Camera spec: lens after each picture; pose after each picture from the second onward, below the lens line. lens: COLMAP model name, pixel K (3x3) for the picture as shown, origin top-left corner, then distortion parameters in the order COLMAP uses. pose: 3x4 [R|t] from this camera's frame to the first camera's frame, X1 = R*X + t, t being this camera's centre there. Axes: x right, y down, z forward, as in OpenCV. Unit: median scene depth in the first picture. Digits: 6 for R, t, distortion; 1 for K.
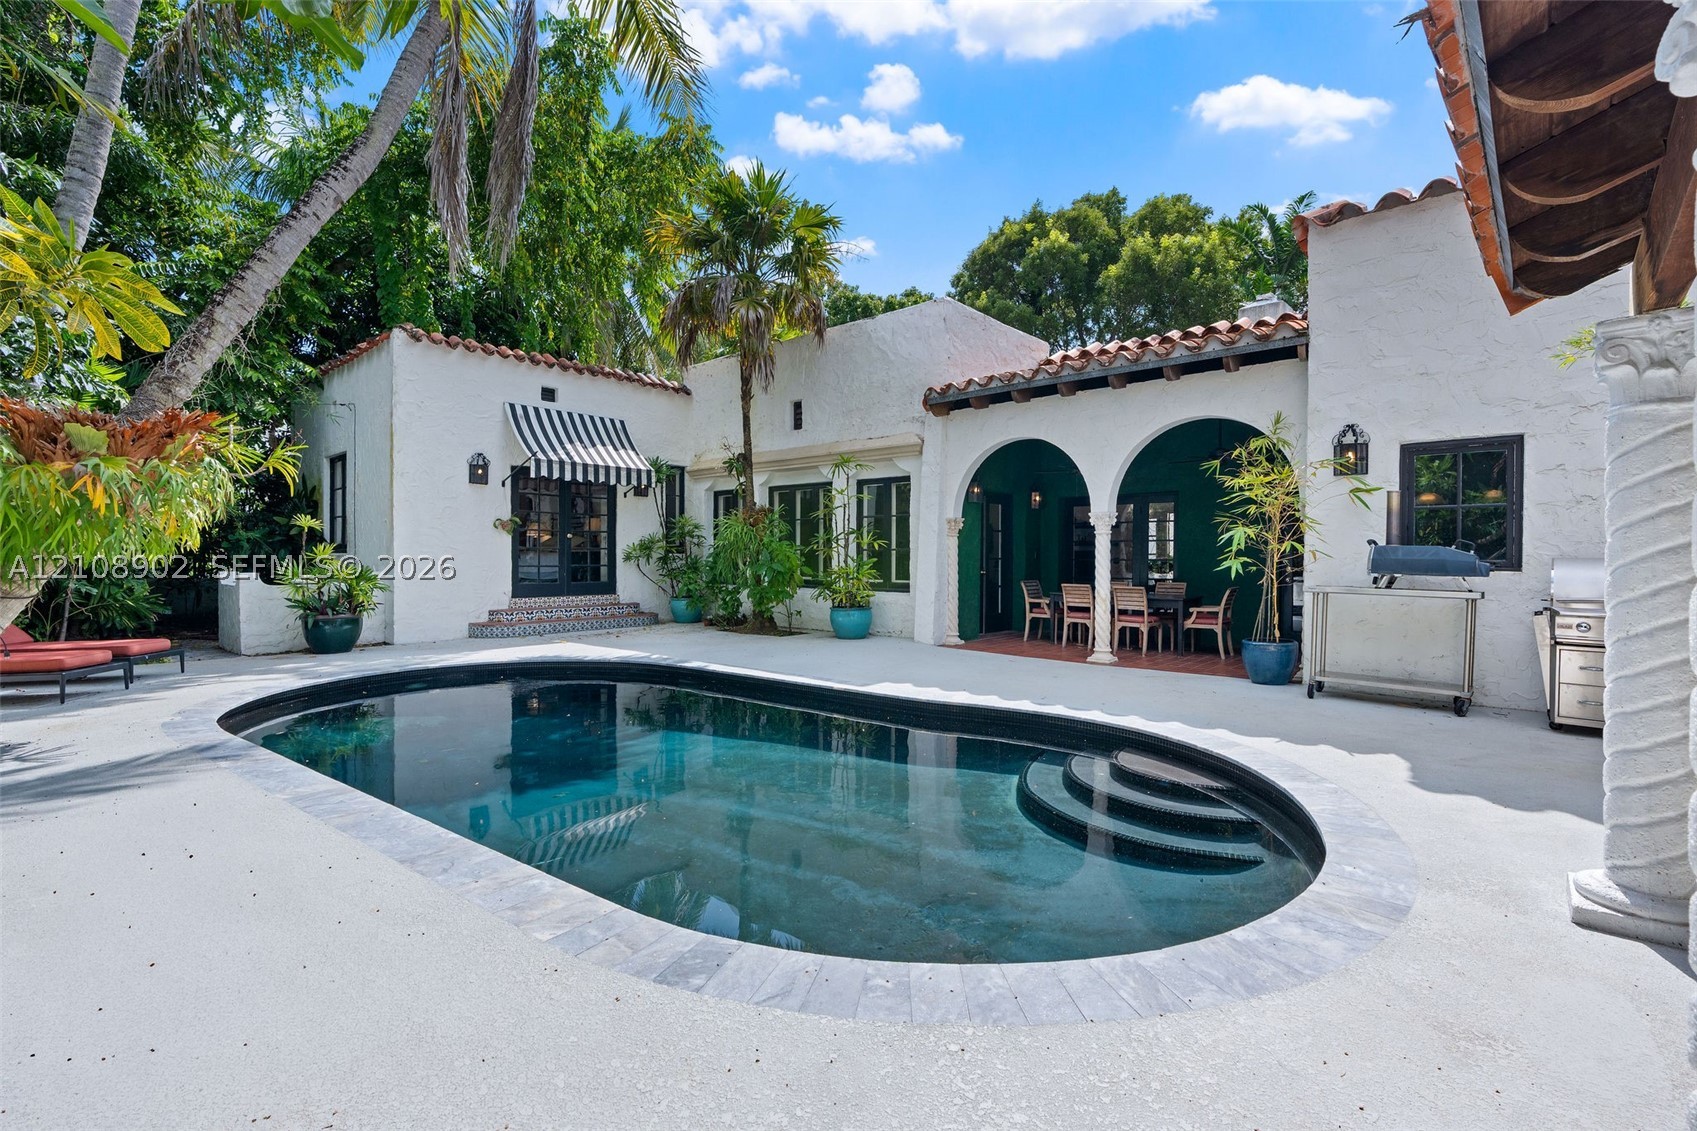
lens RADIAL K [[778.4, 0, 848.5], [0, 778.4, 565.5], [0, 0, 1]] dist [-0.000161, -0.000133]
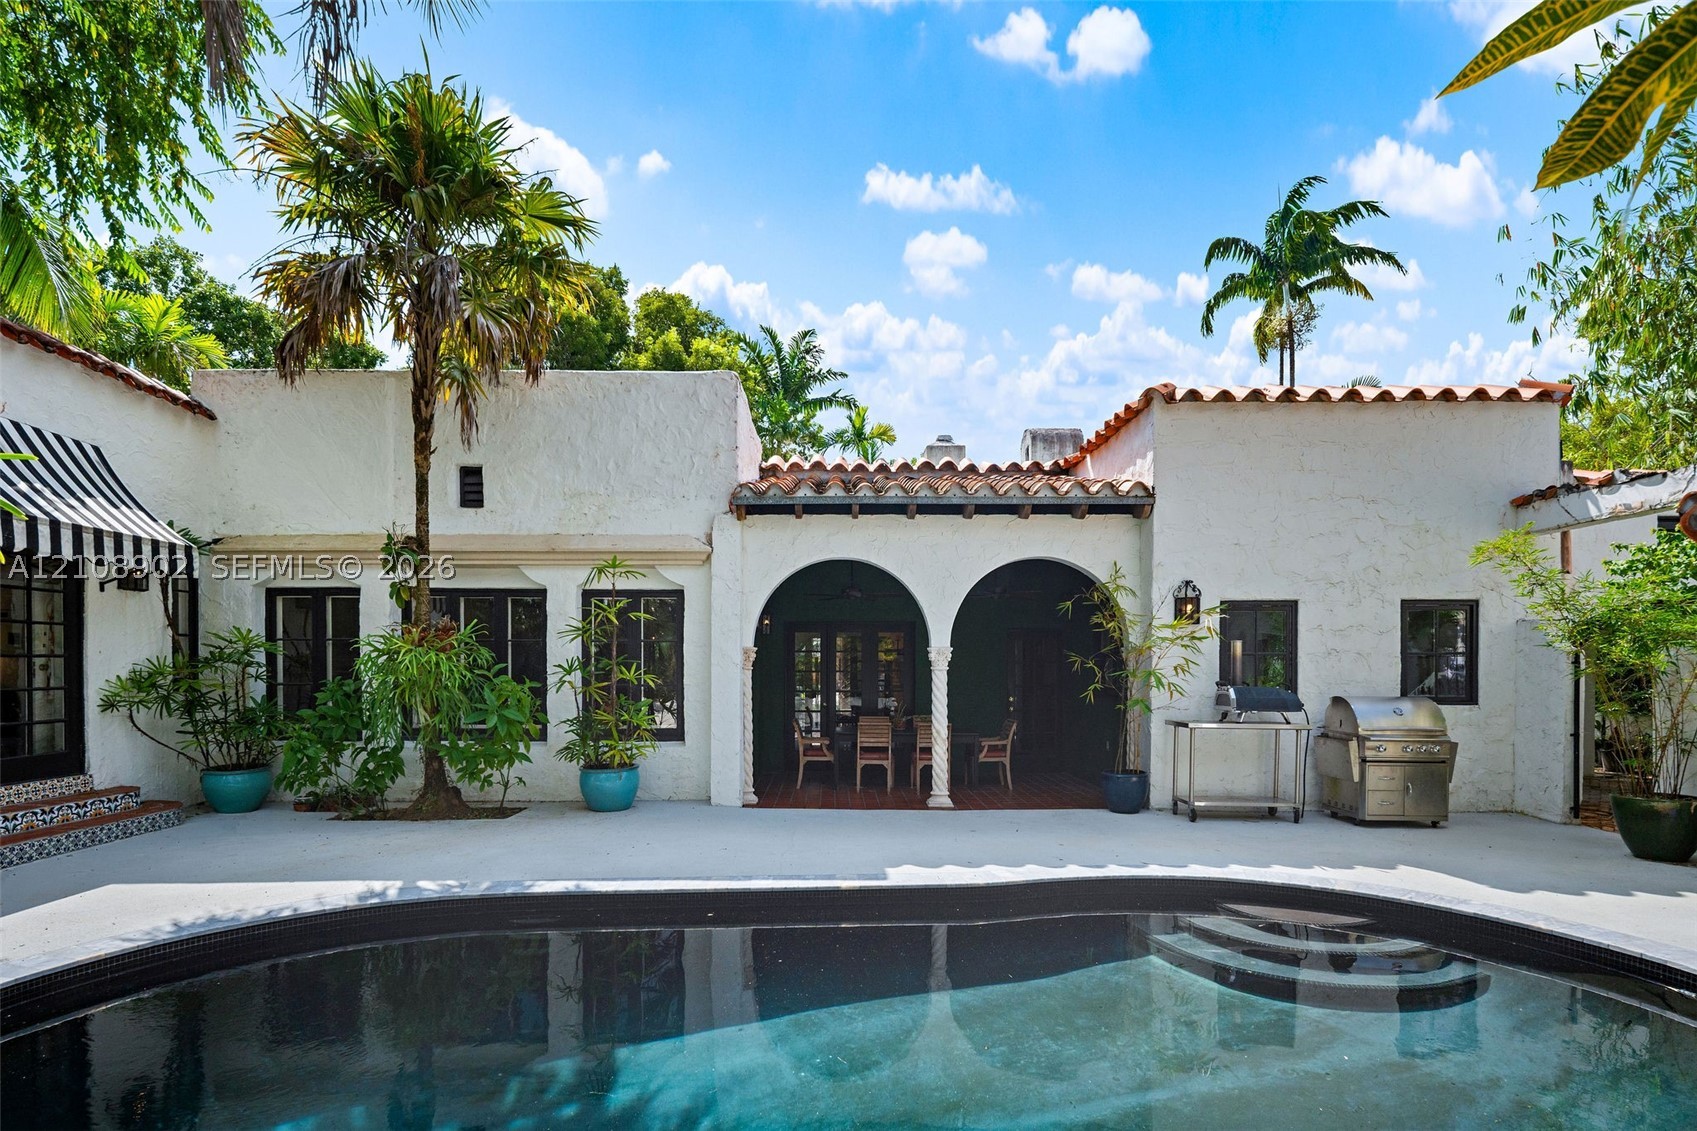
lens RADIAL K [[856.7, 0, 848.5], [0, 856.7, 675.3], [0, 0, 1]] dist [-0.001500, -0.000135]
pose [[0.727858, -0.007462, 0.685687, -0.380165], [0.010649, 0.999943, -0.000421, -0.028774], [-0.685645, 0.007608, 0.727896, 0.268993]]
